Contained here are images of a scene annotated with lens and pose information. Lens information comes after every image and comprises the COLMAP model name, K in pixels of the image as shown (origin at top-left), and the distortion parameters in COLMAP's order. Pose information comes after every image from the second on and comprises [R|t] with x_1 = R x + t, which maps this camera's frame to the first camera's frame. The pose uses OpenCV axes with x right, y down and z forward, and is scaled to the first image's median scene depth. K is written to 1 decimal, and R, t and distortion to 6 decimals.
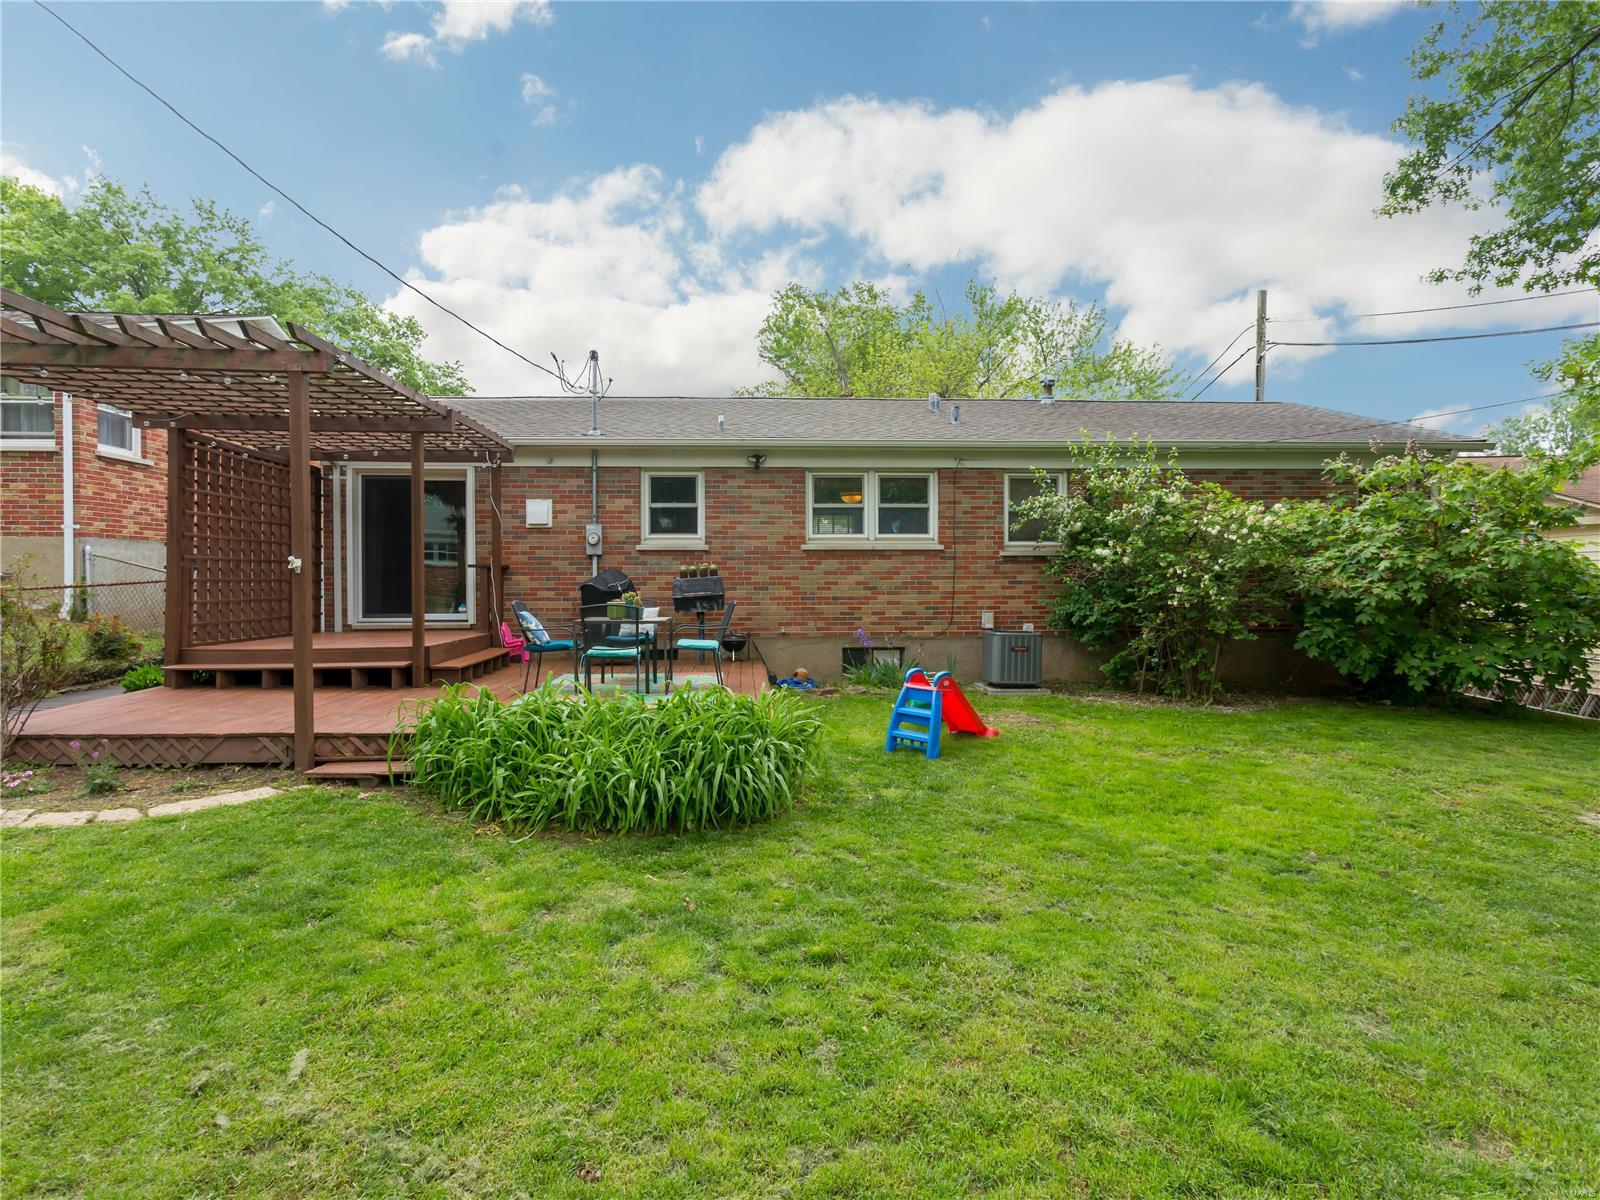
lens RADIAL K [[847.4, 0, 790.3], [0, 847.4, 589.2], [0, 0, 1]] dist [0.002844, 0.005454]
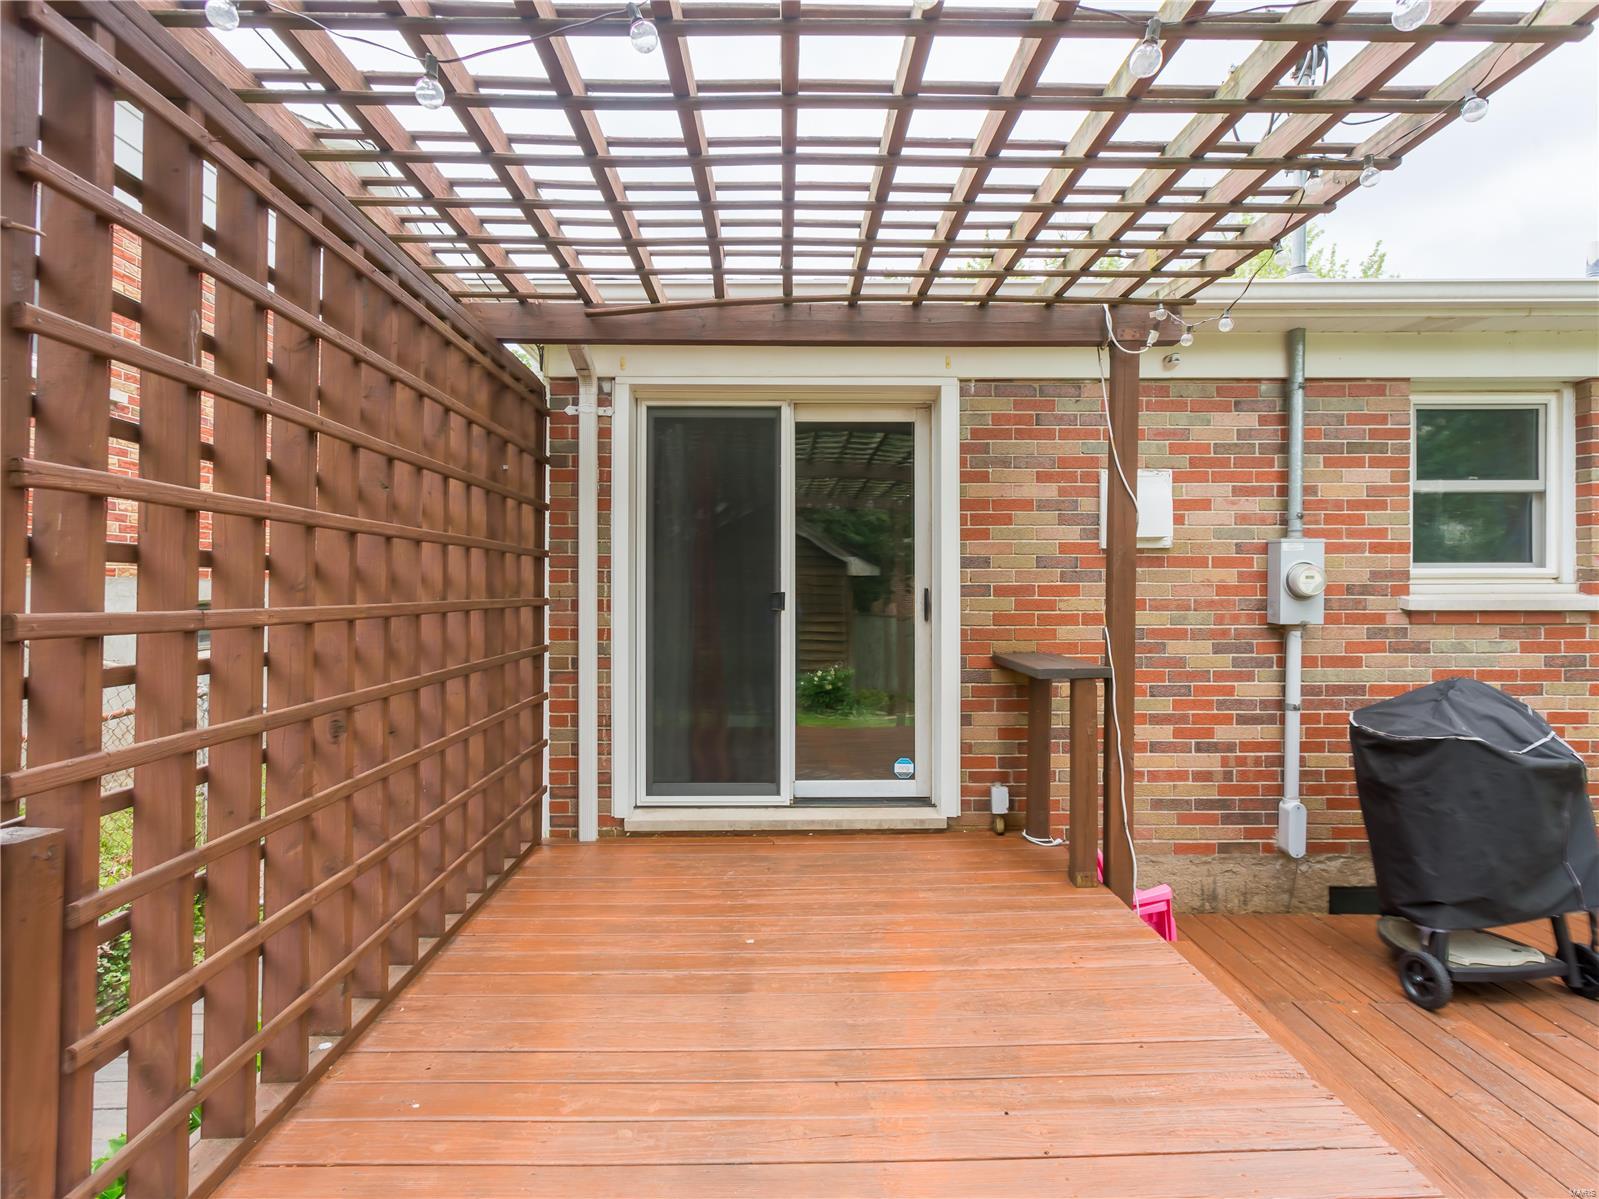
lens RADIAL K [[846.9, 0, 799.2], [0, 846.9, 588.0], [0, 0, 1]] dist [0.002844, 0.005454]
pose [[0.999089, 0.000441, -0.042662, -0.421844], [-0.001071, 0.999891, -0.014748, -0.050309], [0.042651, 0.014781, 0.998981, 0.634085]]
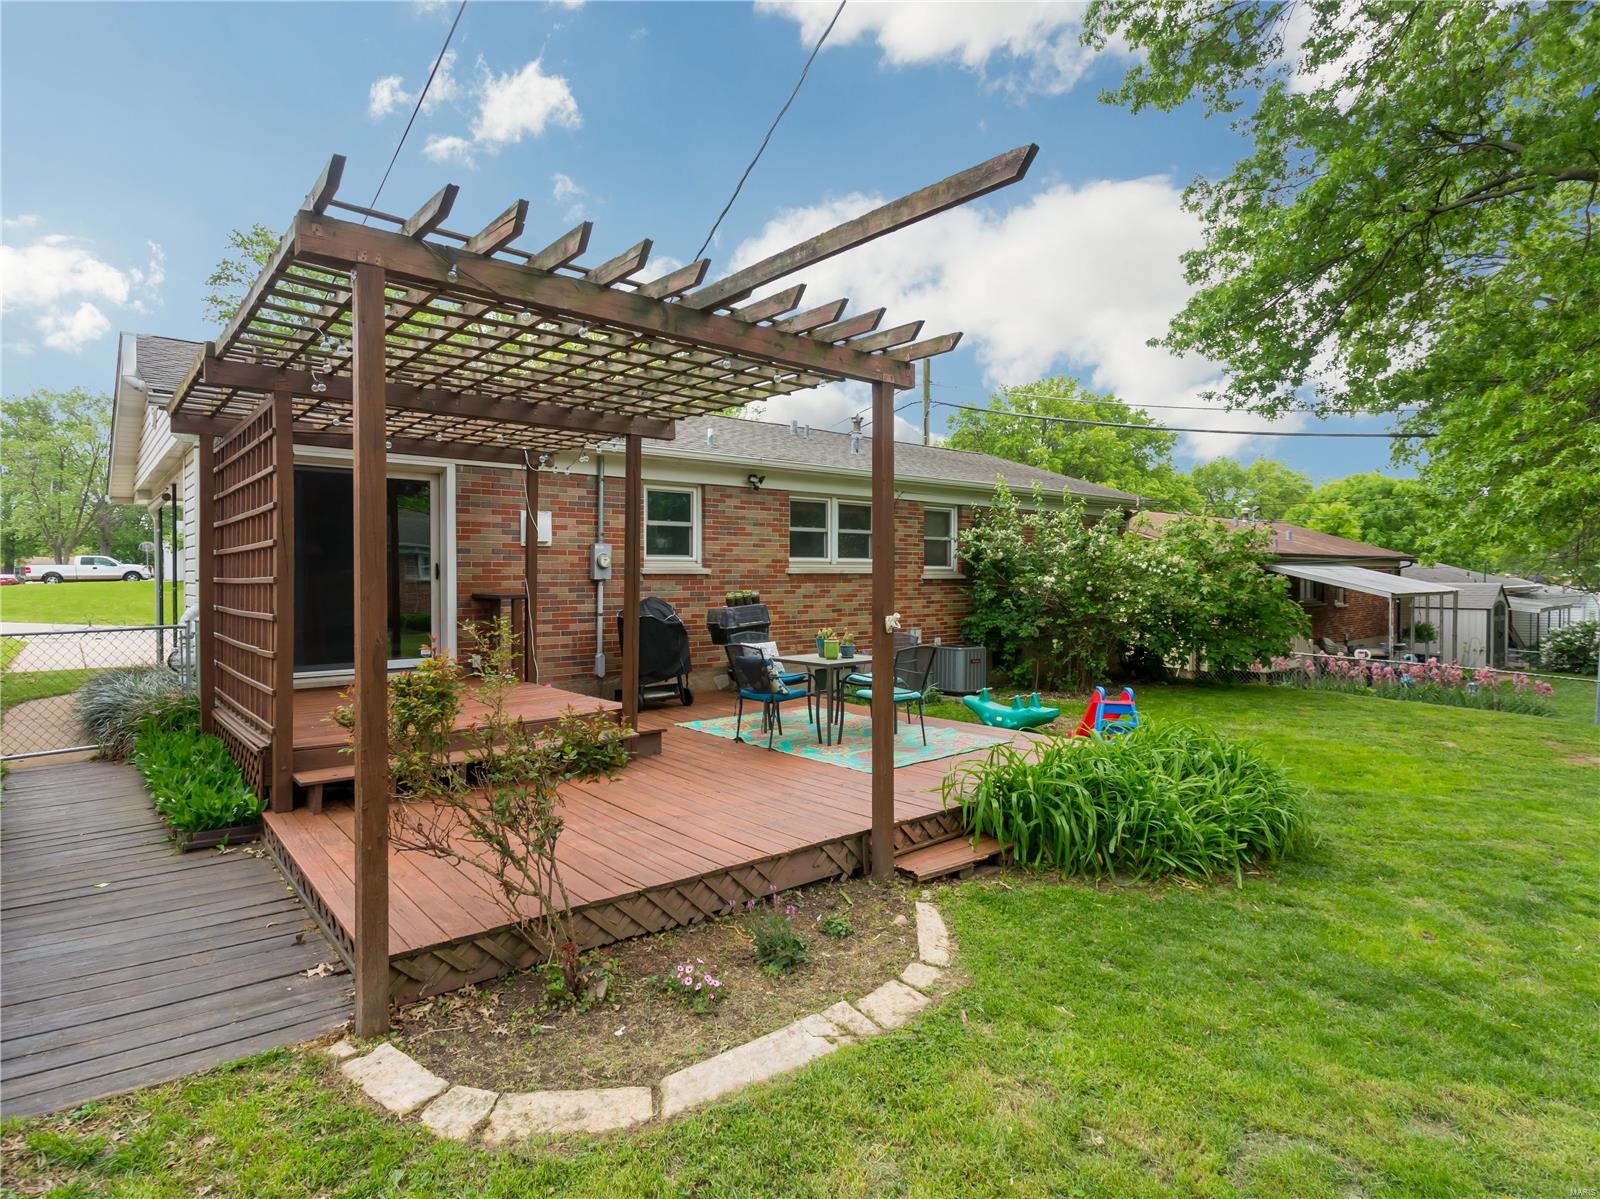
lens RADIAL K [[847.4, 0, 790.9], [0, 847.4, 583.8], [0, 0, 1]] dist [0.002844, 0.005454]
pose [[0.797880, -0.005614, 0.602790, -0.586723], [0.008627, 0.999961, -0.002105, -0.032965], [-0.602754, 0.006880, 0.797897, 0.211738]]
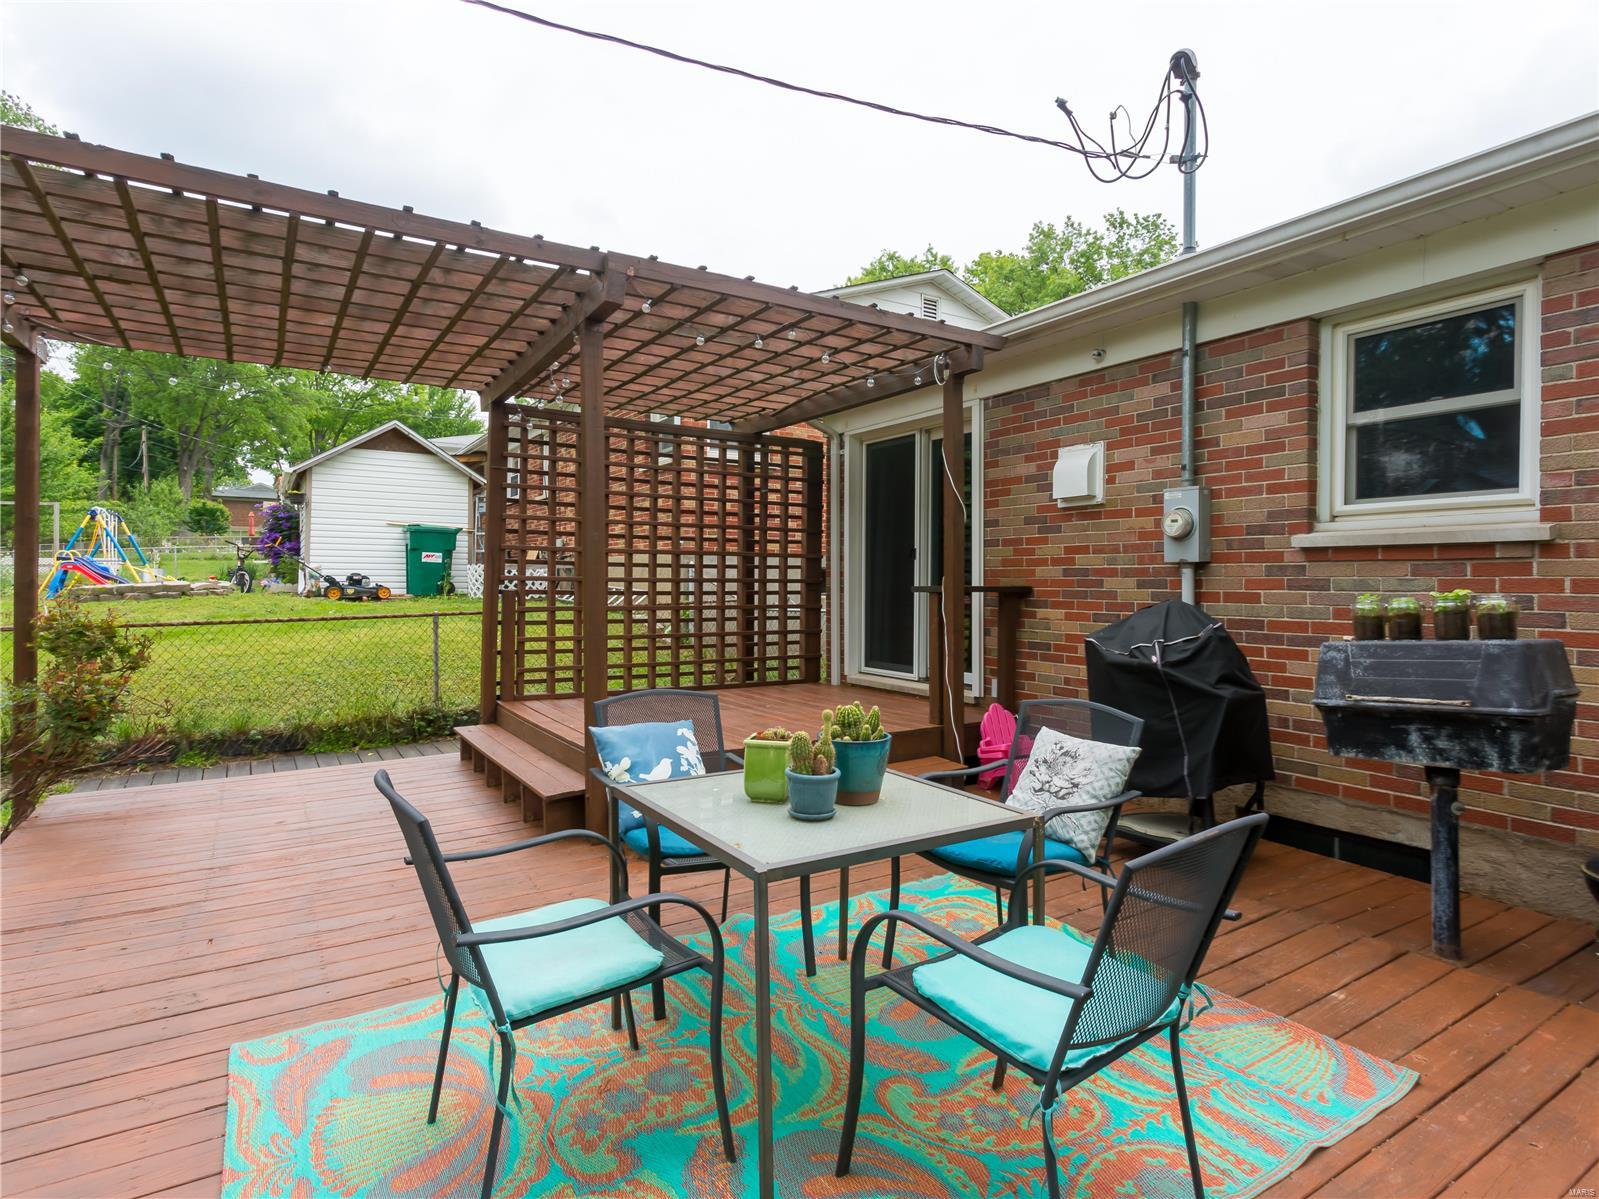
lens RADIAL K [[846.9, 0, 802.7], [0, 846.9, 595.5], [0, 0, 1]] dist [0.002844, 0.005454]
pose [[0.494317, 0.018539, -0.869084, 0.030396], [-0.017882, 0.999778, 0.011156, -0.026256], [0.869098, 0.010027, 0.494539, 0.638718]]
